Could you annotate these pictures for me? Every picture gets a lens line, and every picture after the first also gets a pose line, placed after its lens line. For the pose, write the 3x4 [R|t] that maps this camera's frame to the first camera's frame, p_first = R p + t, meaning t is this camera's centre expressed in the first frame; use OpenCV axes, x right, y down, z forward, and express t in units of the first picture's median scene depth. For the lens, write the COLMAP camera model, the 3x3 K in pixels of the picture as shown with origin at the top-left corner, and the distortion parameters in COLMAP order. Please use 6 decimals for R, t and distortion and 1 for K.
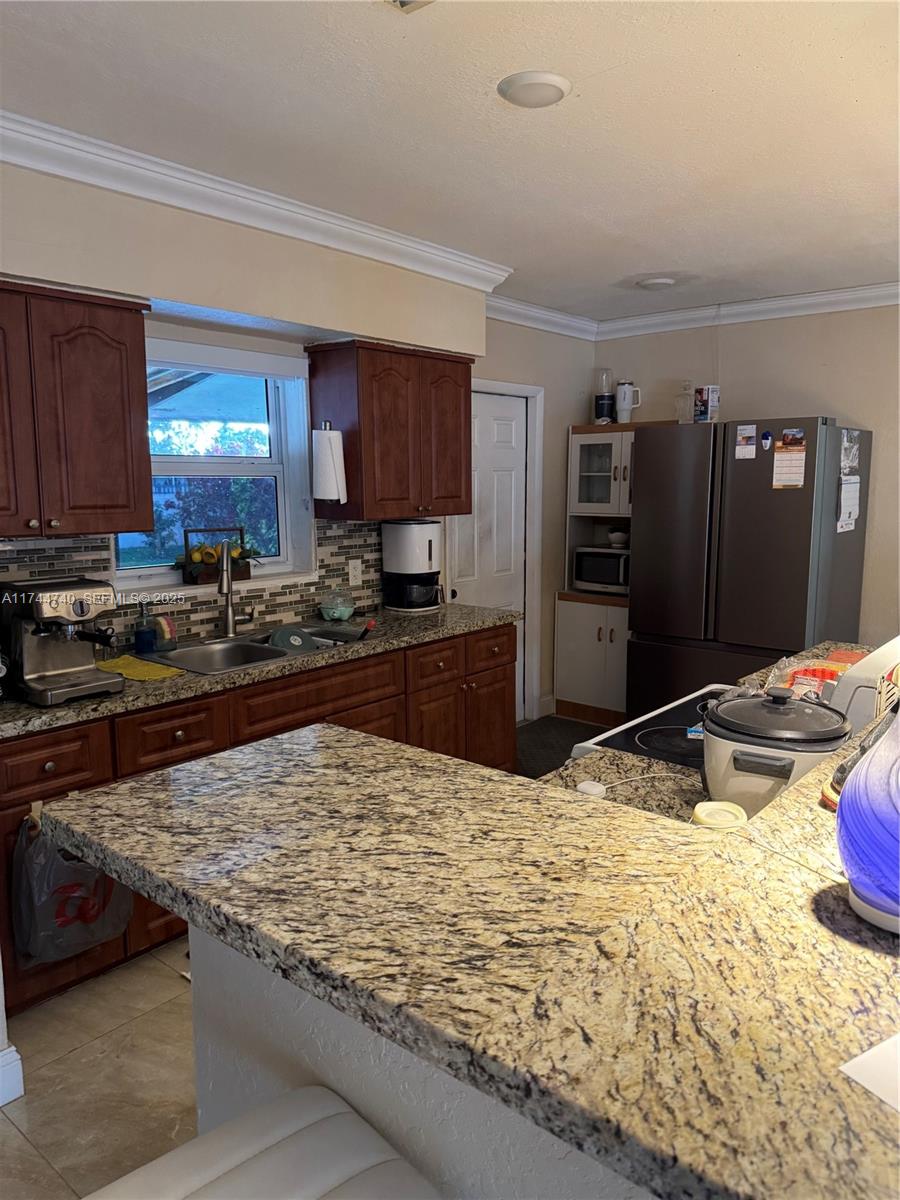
lens RADIAL K [[848.6, 0, 458.4], [0, 848.6, 597.5], [0, 0, 1]] dist [0.040768, -0.050335]
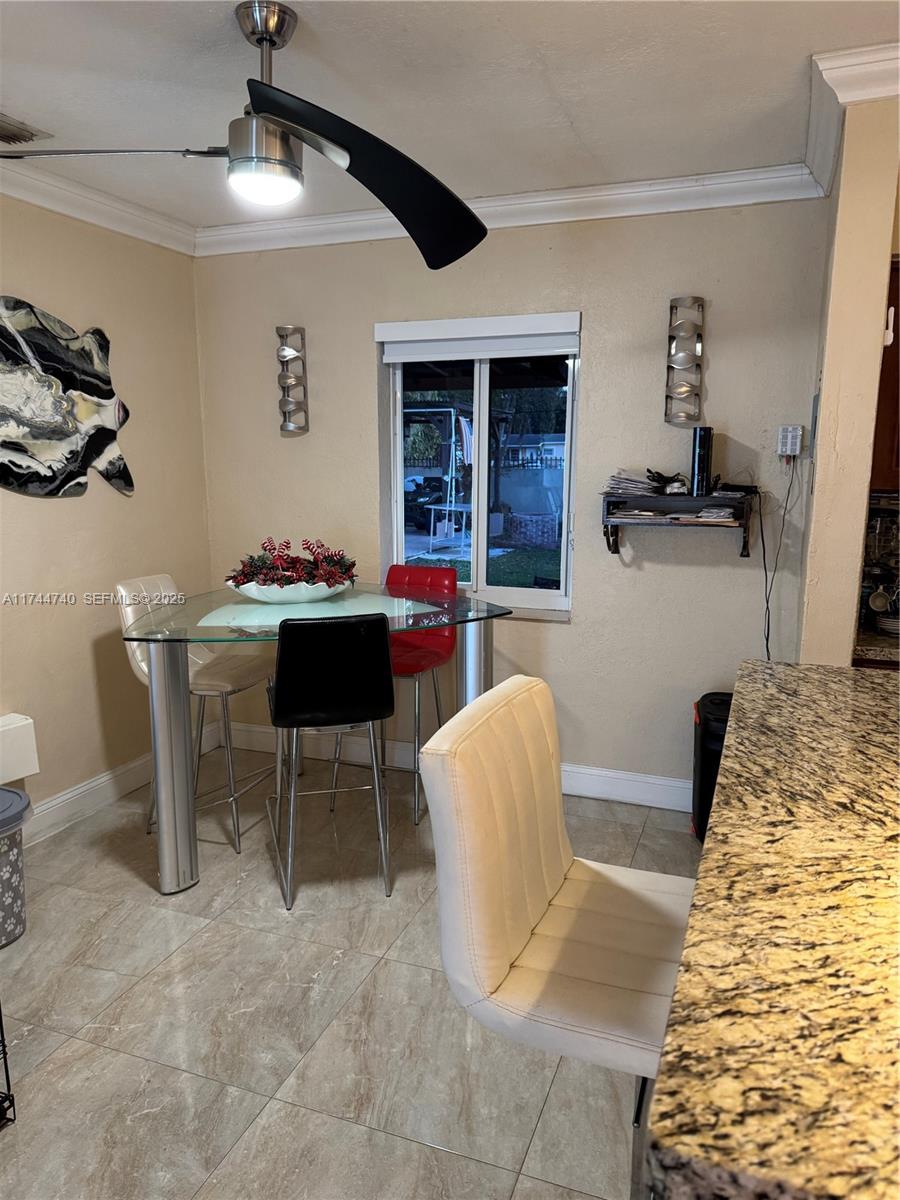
lens RADIAL K [[848.6, 0, 462.3], [0, 848.6, 607.1], [0, 0, 1]] dist [0.040768, -0.050335]
pose [[0.346522, 0.173136, -0.921925, 0.809235], [-0.138450, 0.981495, 0.132285, 0.045609], [0.927768, 0.081801, 0.364080, 0.048283]]
